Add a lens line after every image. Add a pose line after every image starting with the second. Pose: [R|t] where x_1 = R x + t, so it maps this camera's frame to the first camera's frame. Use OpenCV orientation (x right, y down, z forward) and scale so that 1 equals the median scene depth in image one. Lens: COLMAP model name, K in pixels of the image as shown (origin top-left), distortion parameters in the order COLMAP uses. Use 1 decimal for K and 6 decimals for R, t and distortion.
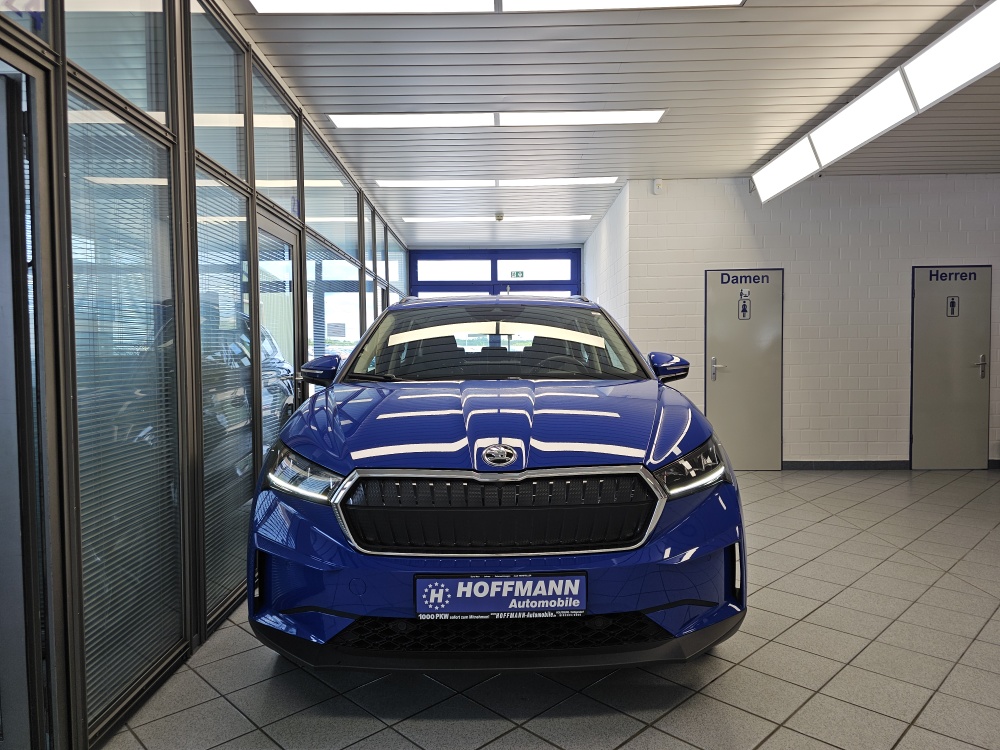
lens RADIAL K [[687.4, 0, 457.9], [0, 687.4, 357.7], [0, 0, 1]] dist [0.043610, -0.053504]
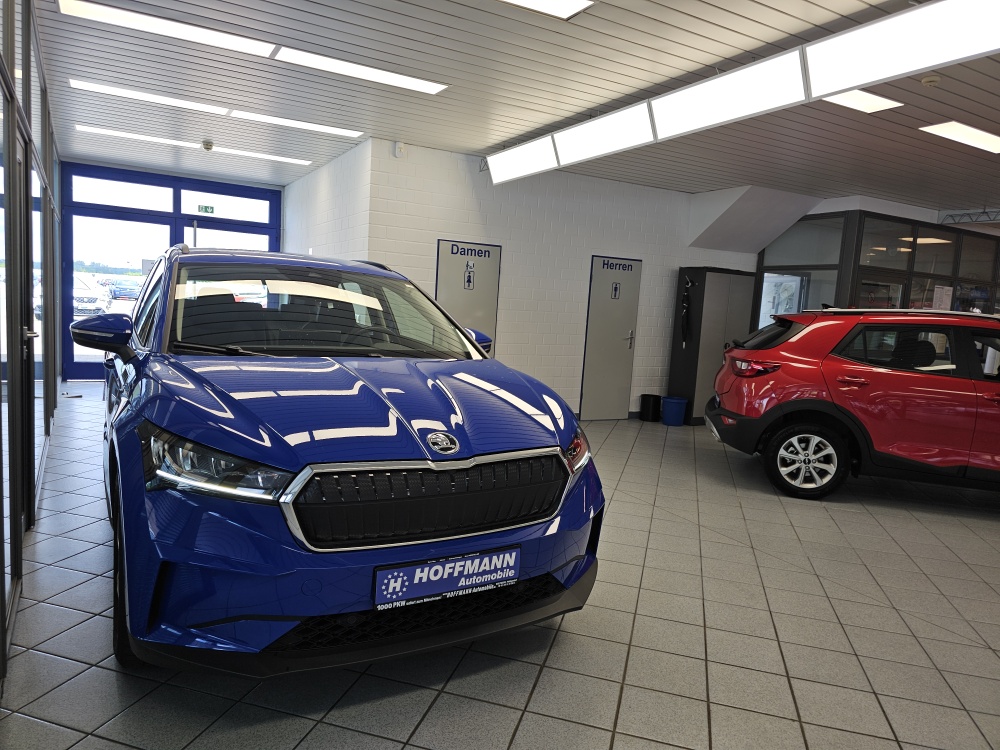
lens RADIAL K [[687.4, 0, 522.2], [0, 687.4, 372.4], [0, 0, 1]] dist [0.043610, -0.053504]
pose [[0.858838, 0.016423, 0.511983, -0.341913], [-0.062634, 0.995353, 0.073139, -0.042948], [-0.508403, -0.094883, 0.855876, 0.063474]]
